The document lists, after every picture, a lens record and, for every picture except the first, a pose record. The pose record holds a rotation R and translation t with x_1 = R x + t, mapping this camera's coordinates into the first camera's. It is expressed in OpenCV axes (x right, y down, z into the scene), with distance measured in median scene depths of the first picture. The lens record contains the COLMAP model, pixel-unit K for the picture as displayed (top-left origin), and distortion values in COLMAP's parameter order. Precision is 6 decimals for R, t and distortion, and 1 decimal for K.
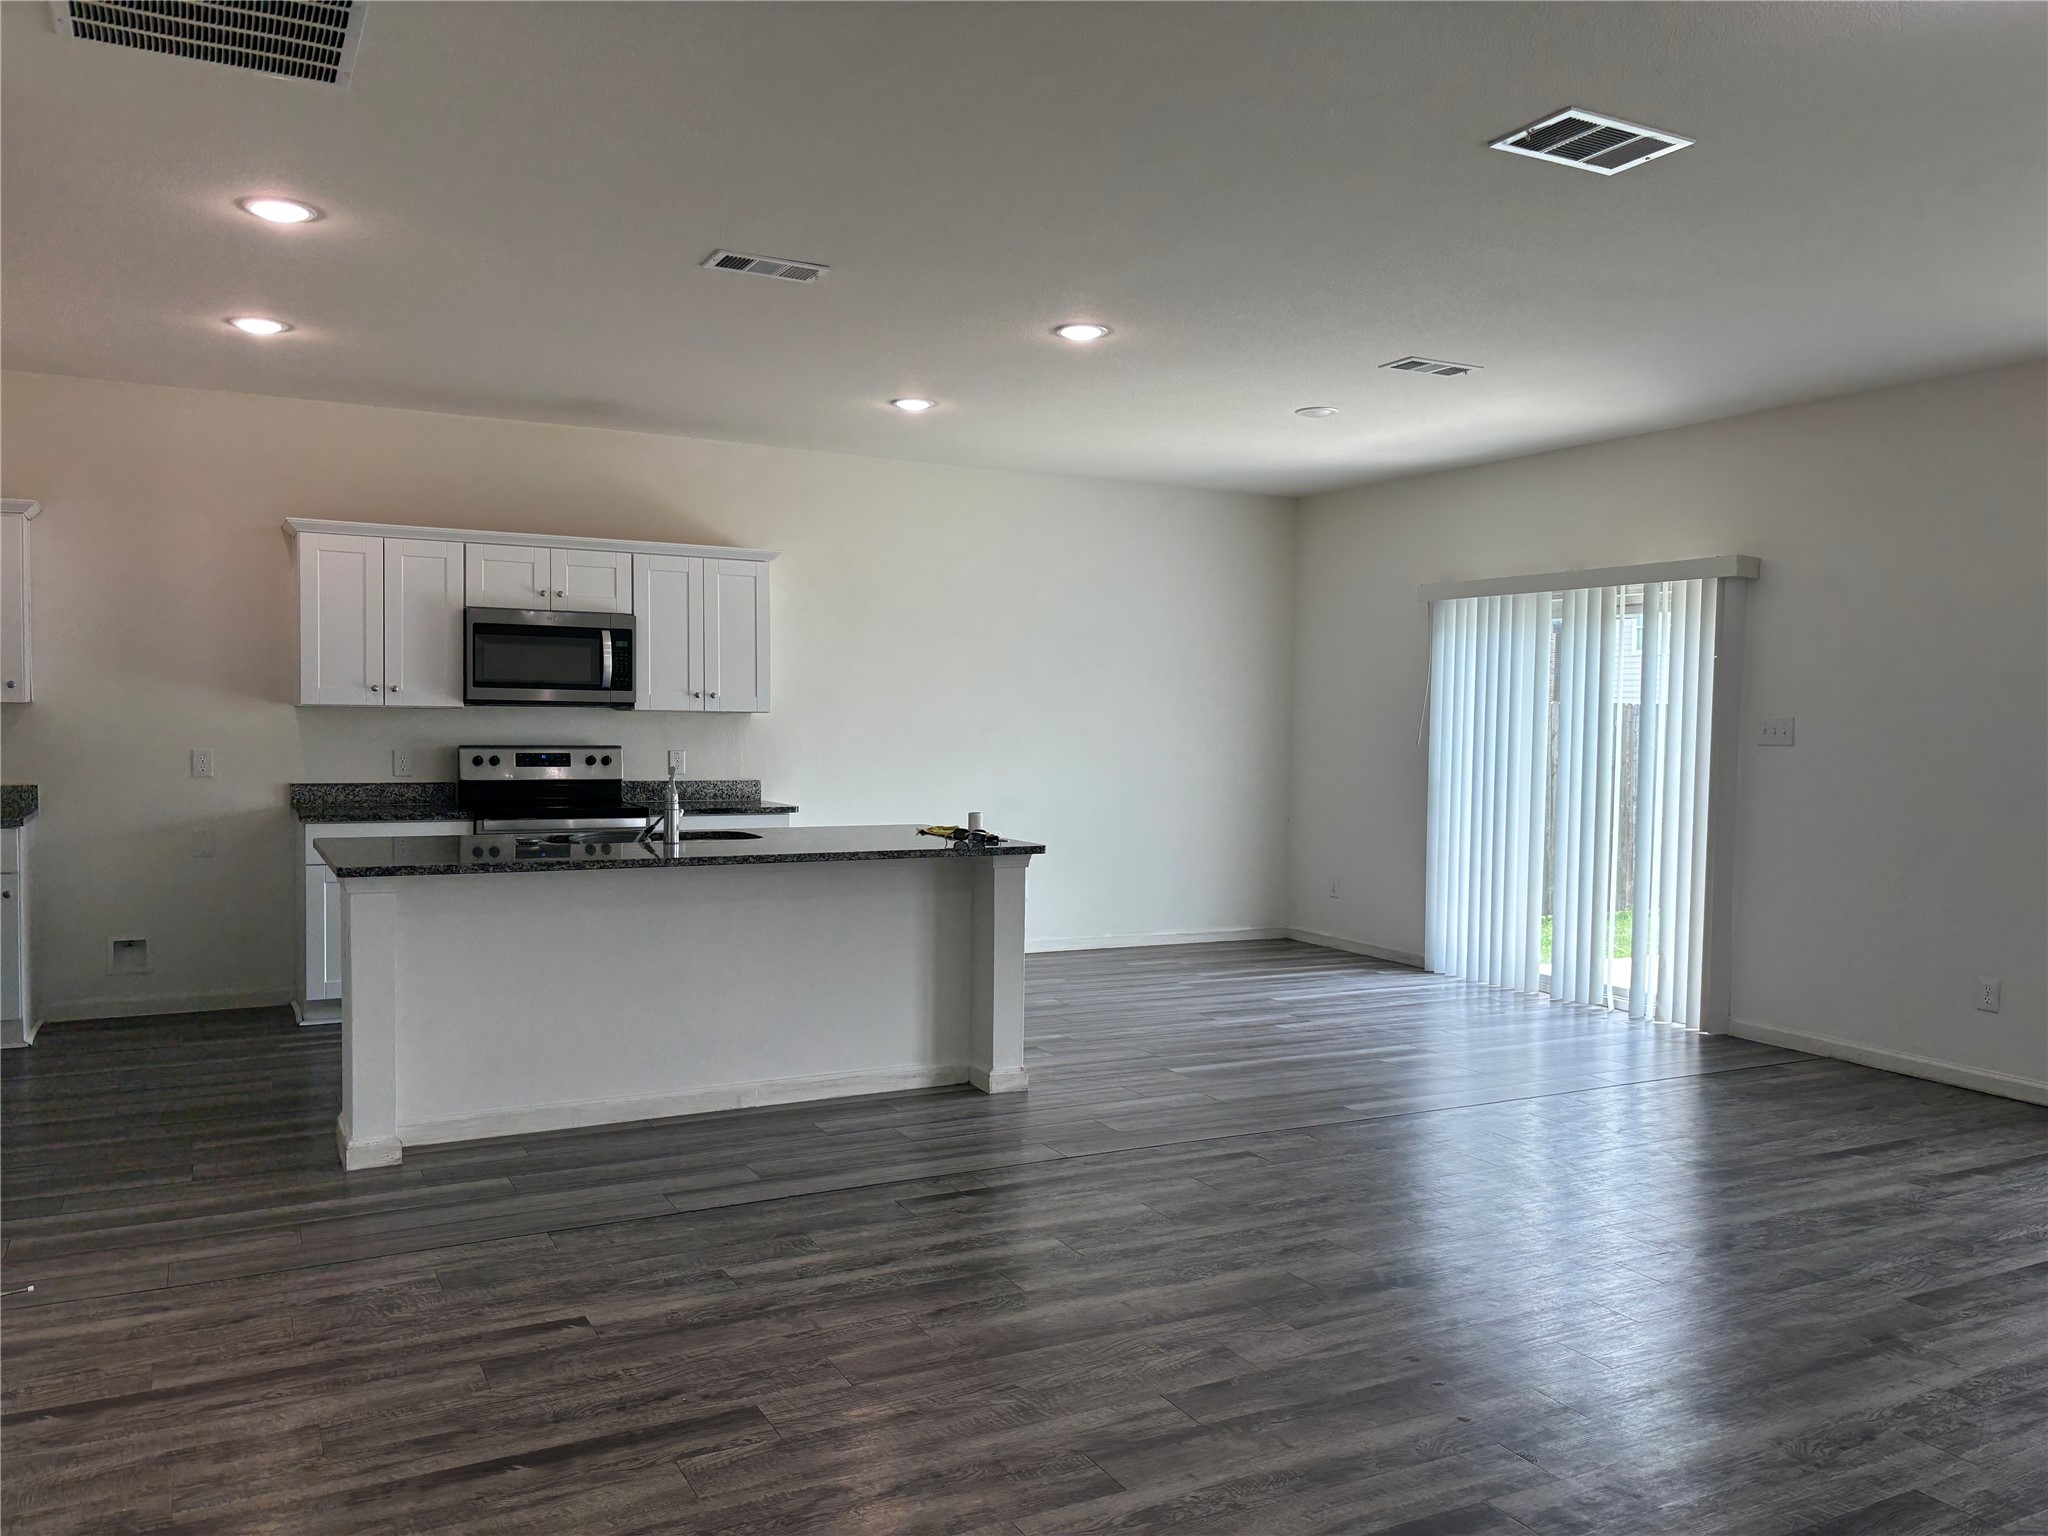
lens RADIAL K [[1548.3, 0, 1017.9], [0, 1548.3, 779.6], [0, 0, 1]] dist [0.052912, -0.059329]
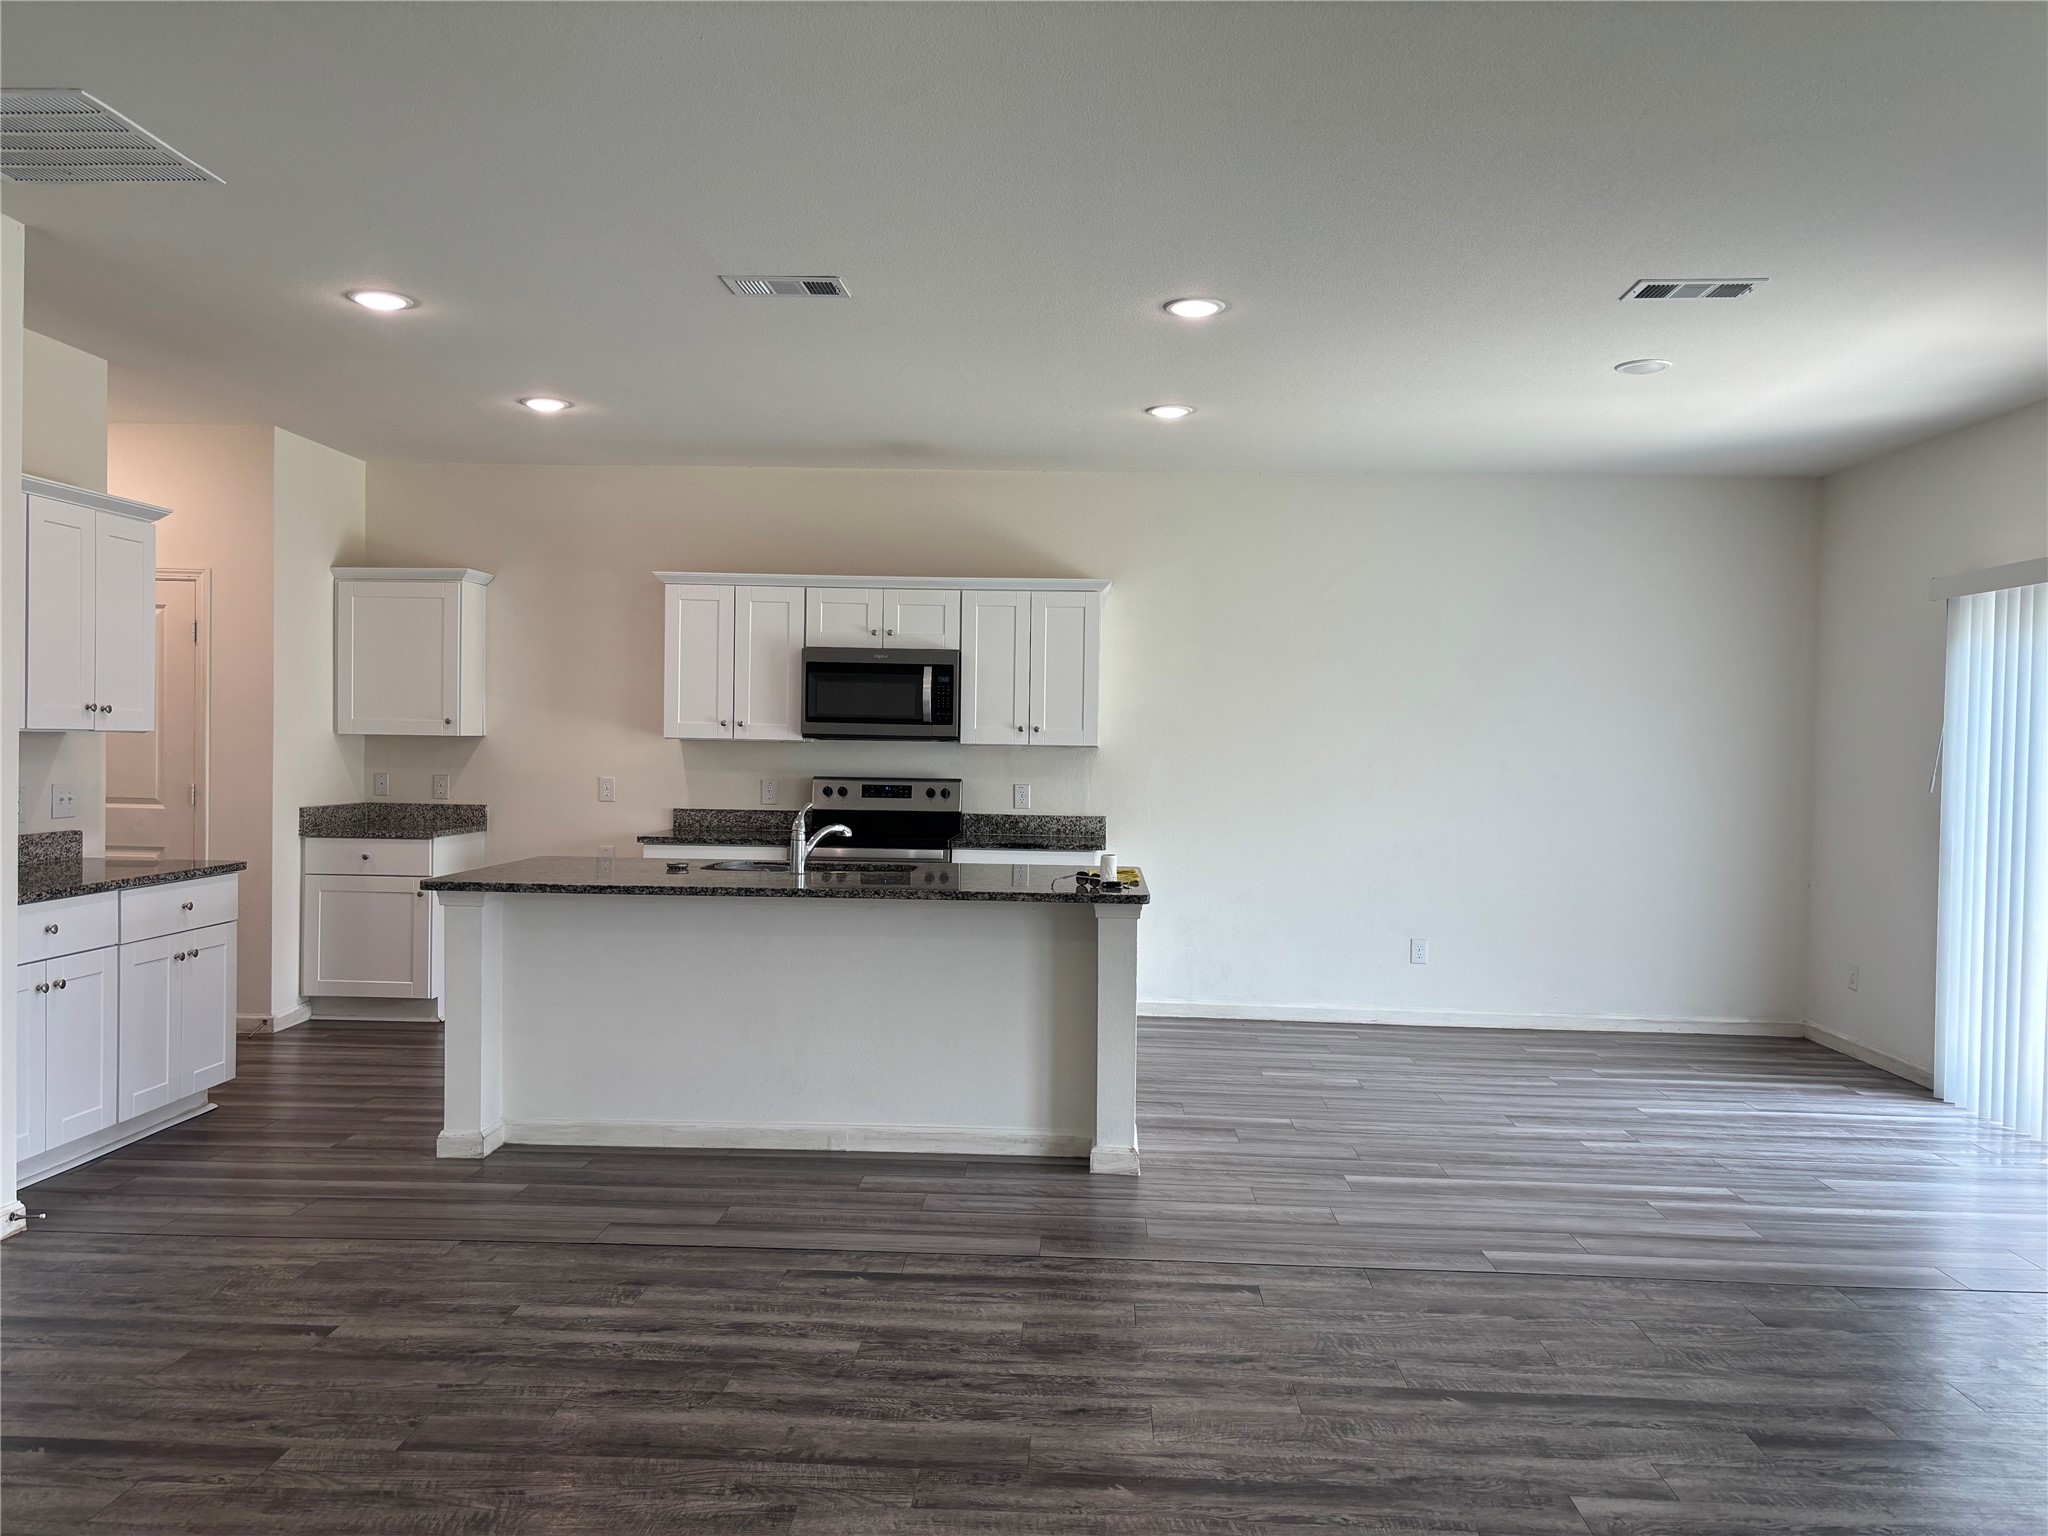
lens RADIAL K [[1548.3, 0, 1034.4], [0, 1548.3, 771.4], [0, 0, 1]] dist [0.052912, -0.059329]
pose [[0.866689, 0.009572, -0.498756, 0.336930], [-0.025582, 0.999353, -0.025274, -0.003067], [0.498192, 0.034663, 0.866374, 0.174380]]
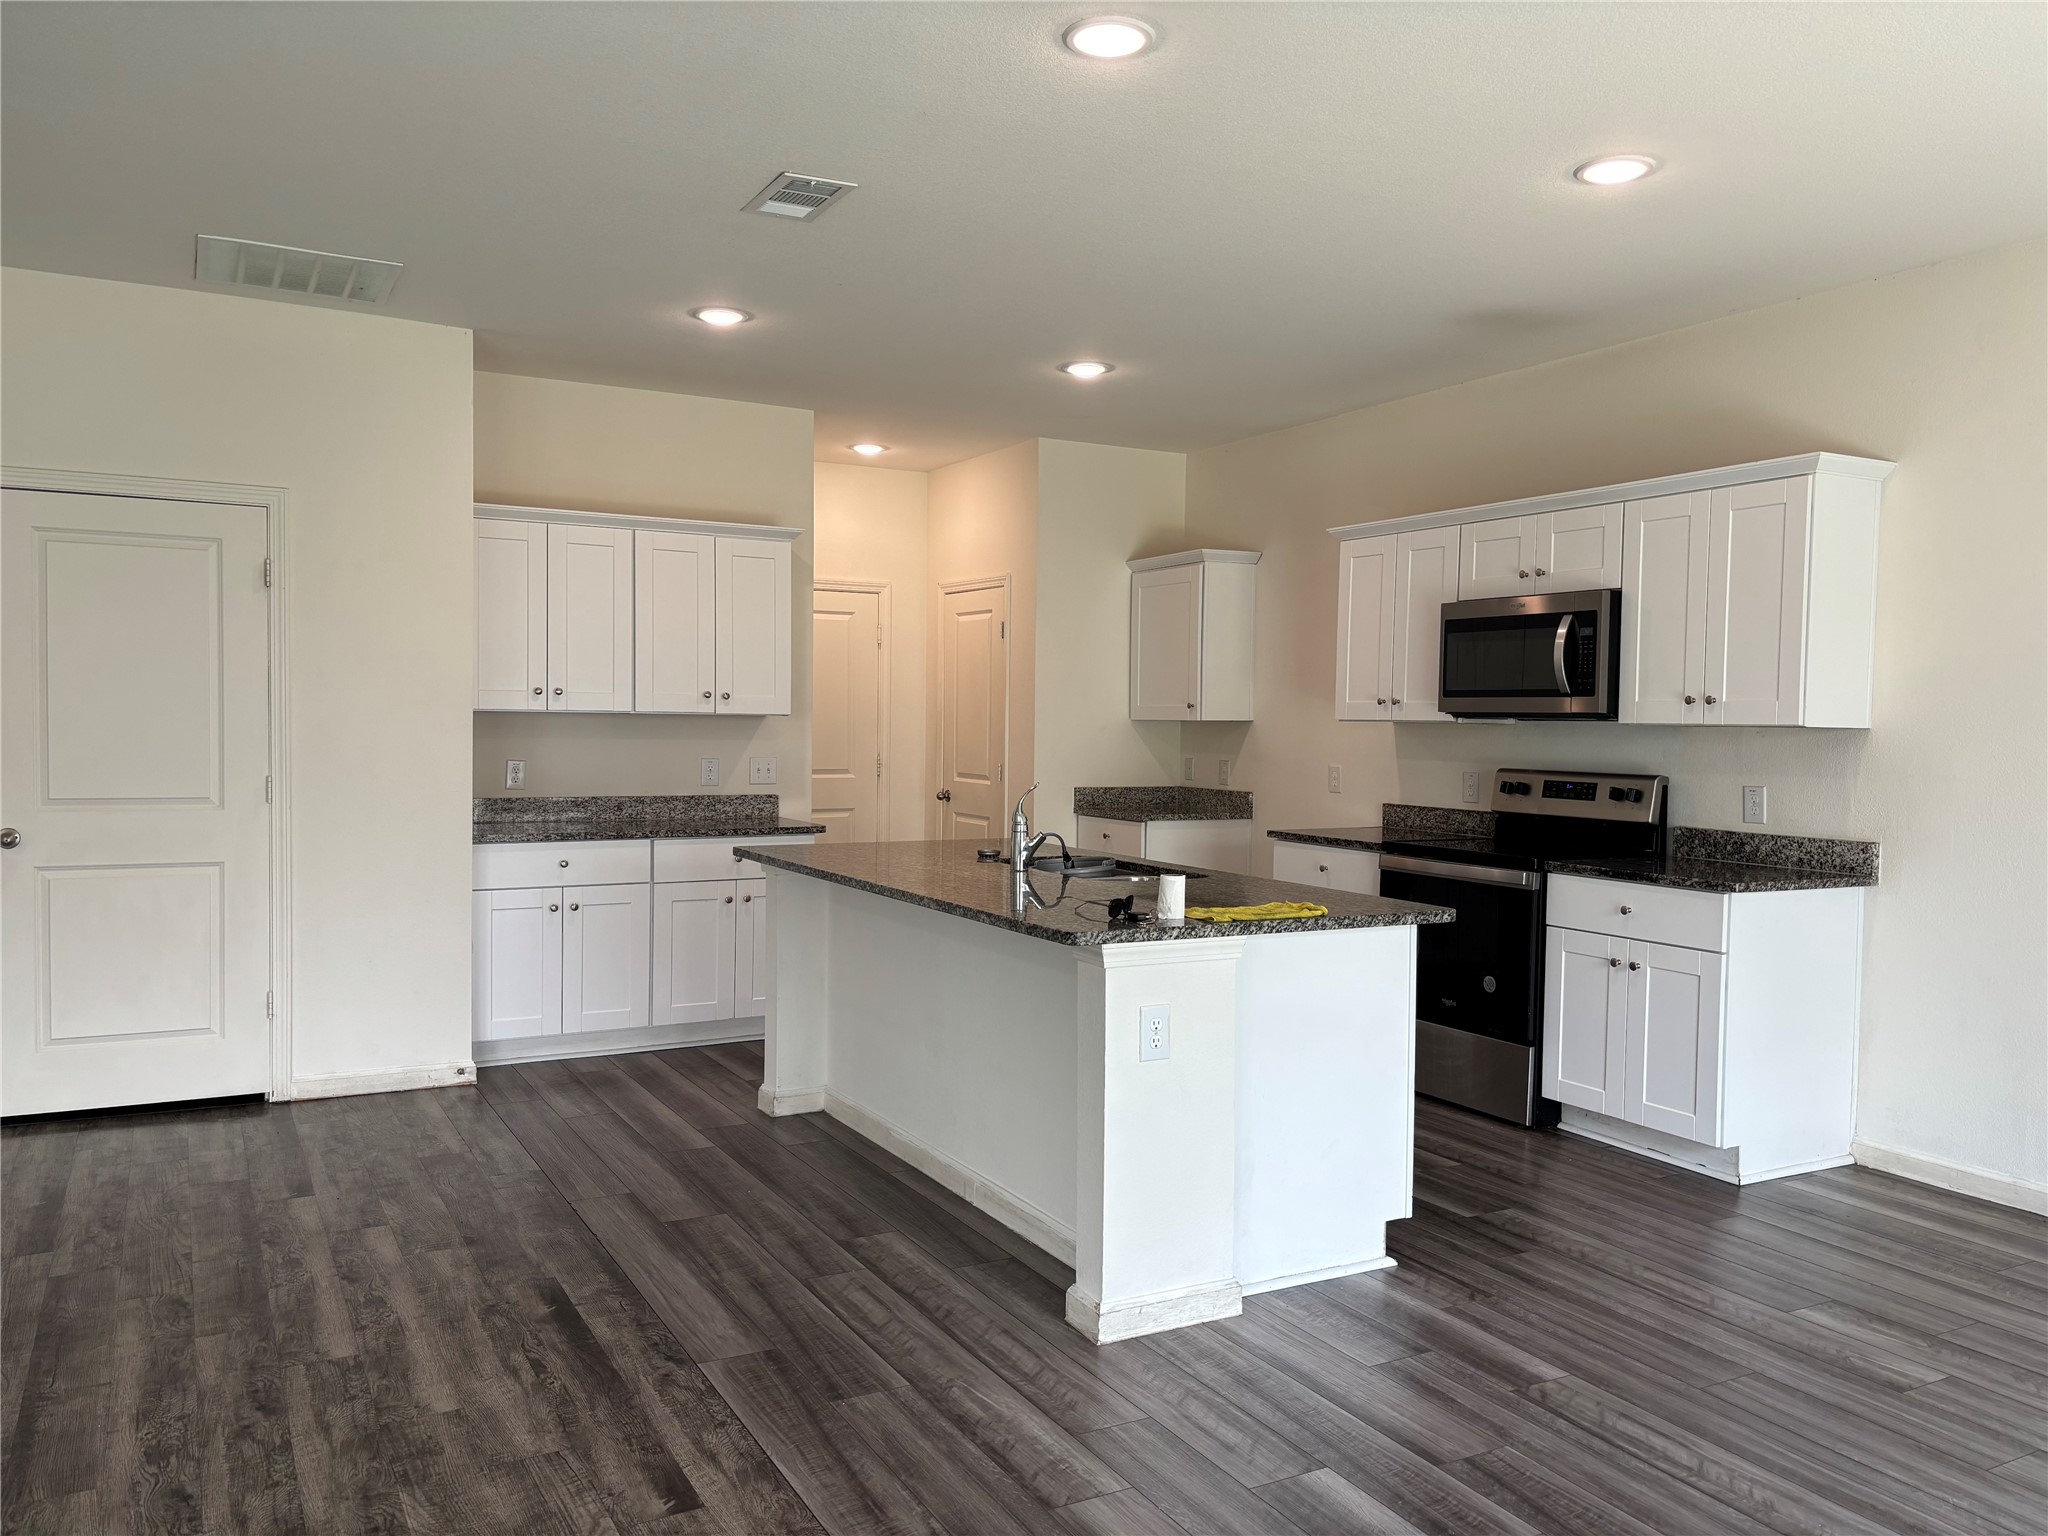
lens RADIAL K [[1548.3, 0, 1022.2], [0, 1548.3, 764.9], [0, 0, 1]] dist [0.052912, -0.059329]
pose [[0.014666, 0.015638, -0.999770, 0.518120], [-0.055166, 0.998367, 0.014806, -0.024675], [0.998369, 0.054936, 0.015505, 0.818112]]
